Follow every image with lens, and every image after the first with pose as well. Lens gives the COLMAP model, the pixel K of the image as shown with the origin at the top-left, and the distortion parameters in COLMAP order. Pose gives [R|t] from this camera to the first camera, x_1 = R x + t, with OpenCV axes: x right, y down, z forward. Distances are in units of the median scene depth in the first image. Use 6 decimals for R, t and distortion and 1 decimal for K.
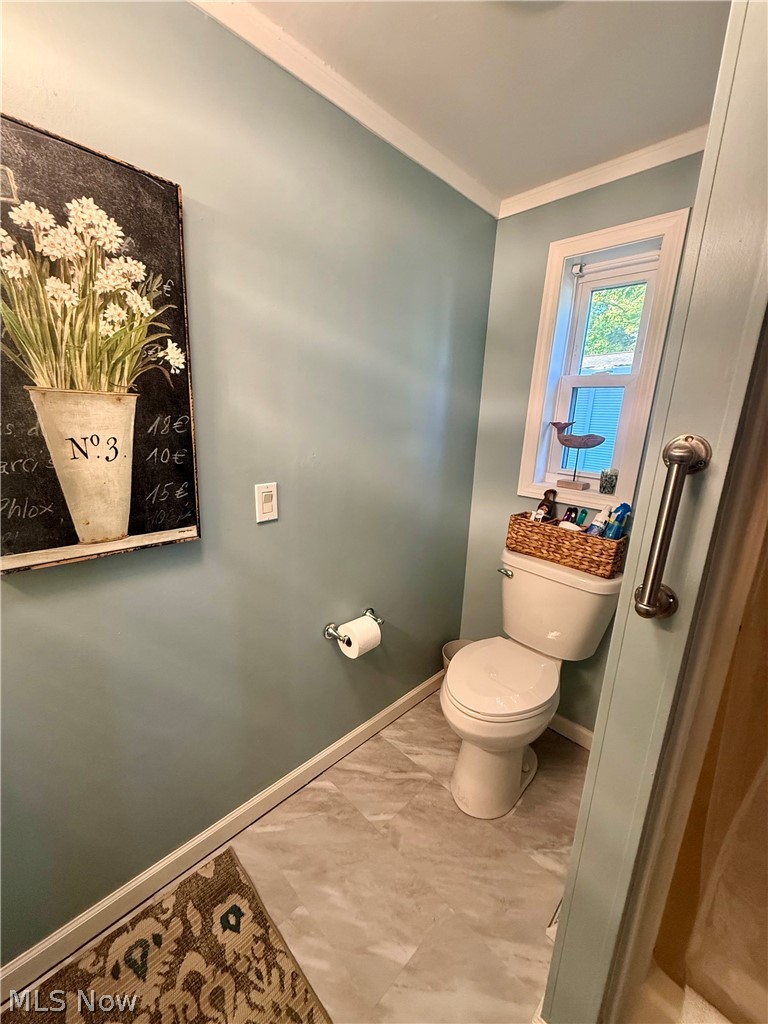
lens RADIAL K [[405.1, 0, 383.3], [0, 405.1, 510.9], [0, 0, 1]] dist [-0.000451, 0.000101]
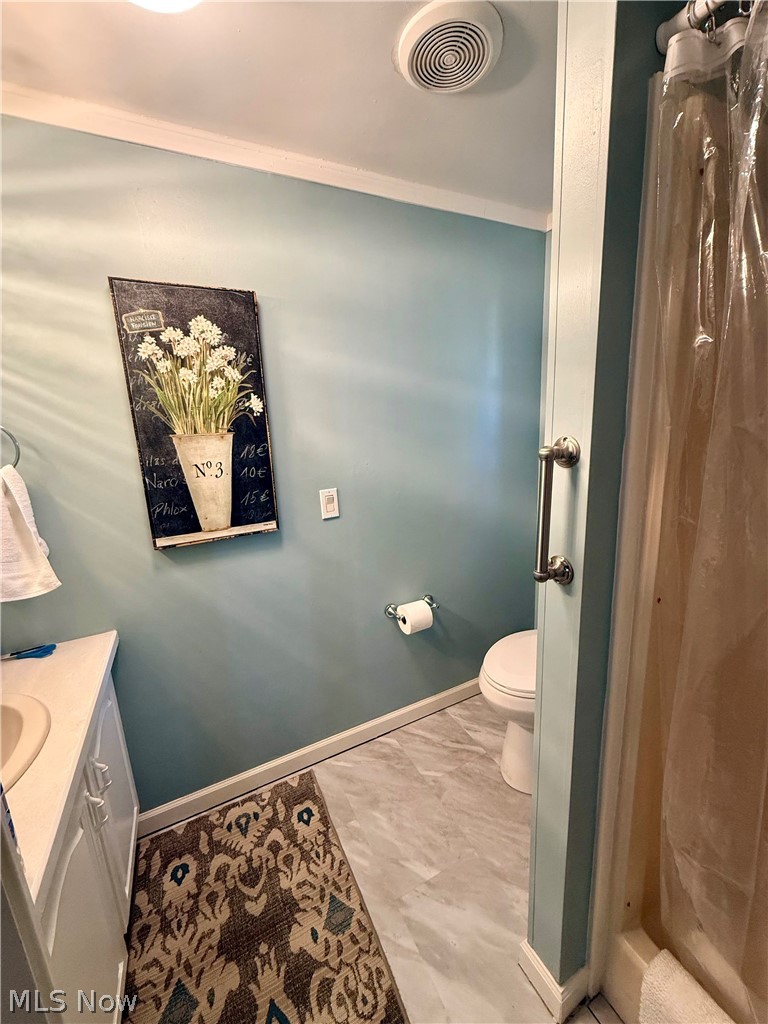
lens RADIAL K [[405.1, 0, 383.8], [0, 405.1, 511.3], [0, 0, 1]] dist [-0.000451, 0.000101]
pose [[0.946750, -0.017570, -0.321491, 0.344833], [0.012676, 0.999770, -0.017310, 0.032592], [0.321721, 0.012313, 0.946754, -0.209533]]
